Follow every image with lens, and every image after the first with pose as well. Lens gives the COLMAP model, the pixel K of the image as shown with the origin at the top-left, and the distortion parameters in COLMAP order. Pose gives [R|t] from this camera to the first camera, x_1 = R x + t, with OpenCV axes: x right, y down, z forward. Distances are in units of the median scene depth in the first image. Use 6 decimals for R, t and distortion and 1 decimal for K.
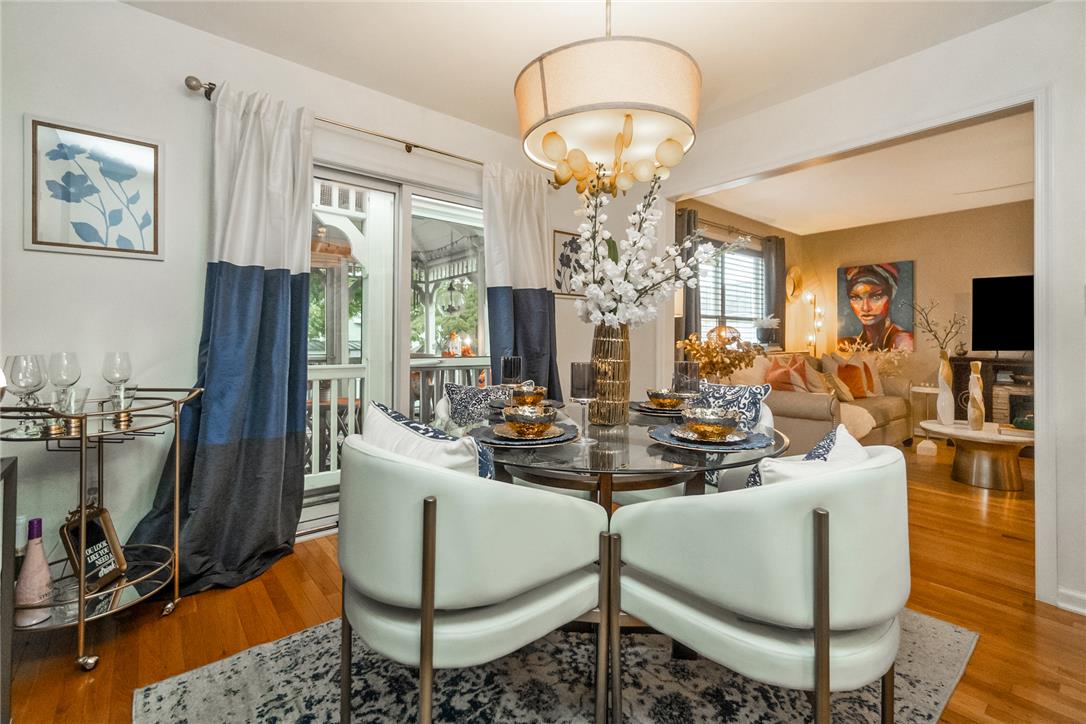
lens RADIAL K [[478.1, 0, 547.6], [0, 478.1, 331.9], [0, 0, 1]] dist [-0.000081, -0.000056]
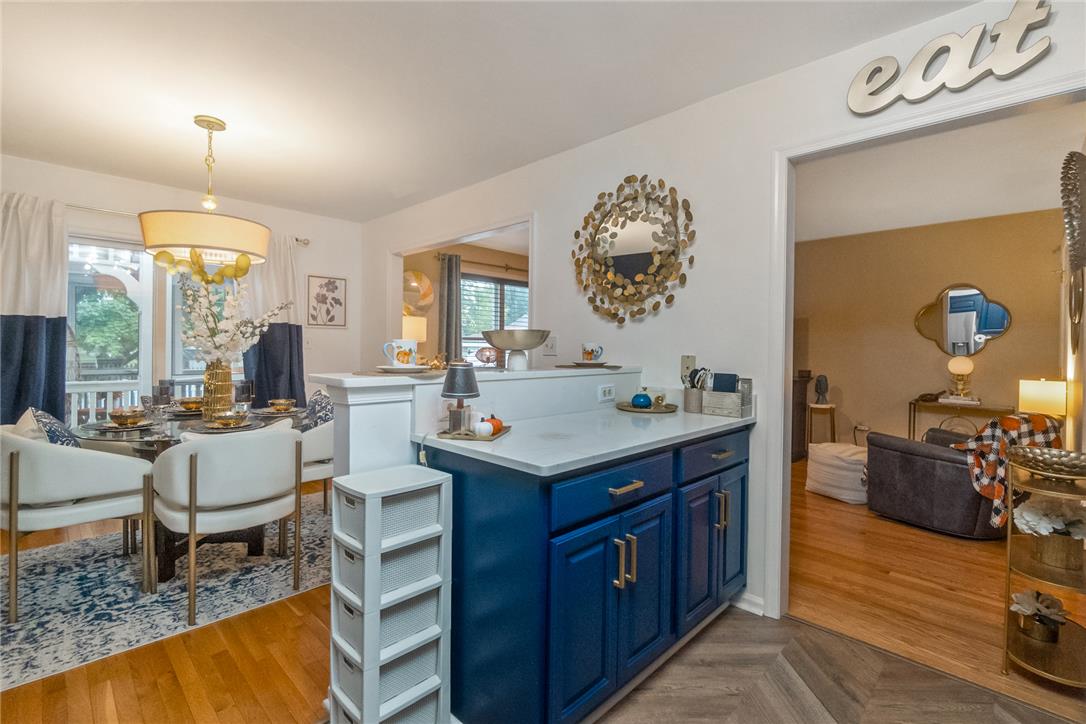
lens RADIAL K [[495.0, 0, 540.5], [0, 495.0, 346.2], [0, 0, 1]] dist [-0.000893, -0.000063]
pose [[0.996078, 0.007188, 0.088186, 0.508748], [-0.008876, 0.999785, 0.018764, -0.051740], [-0.088032, -0.019473, 0.995927, -0.378326]]
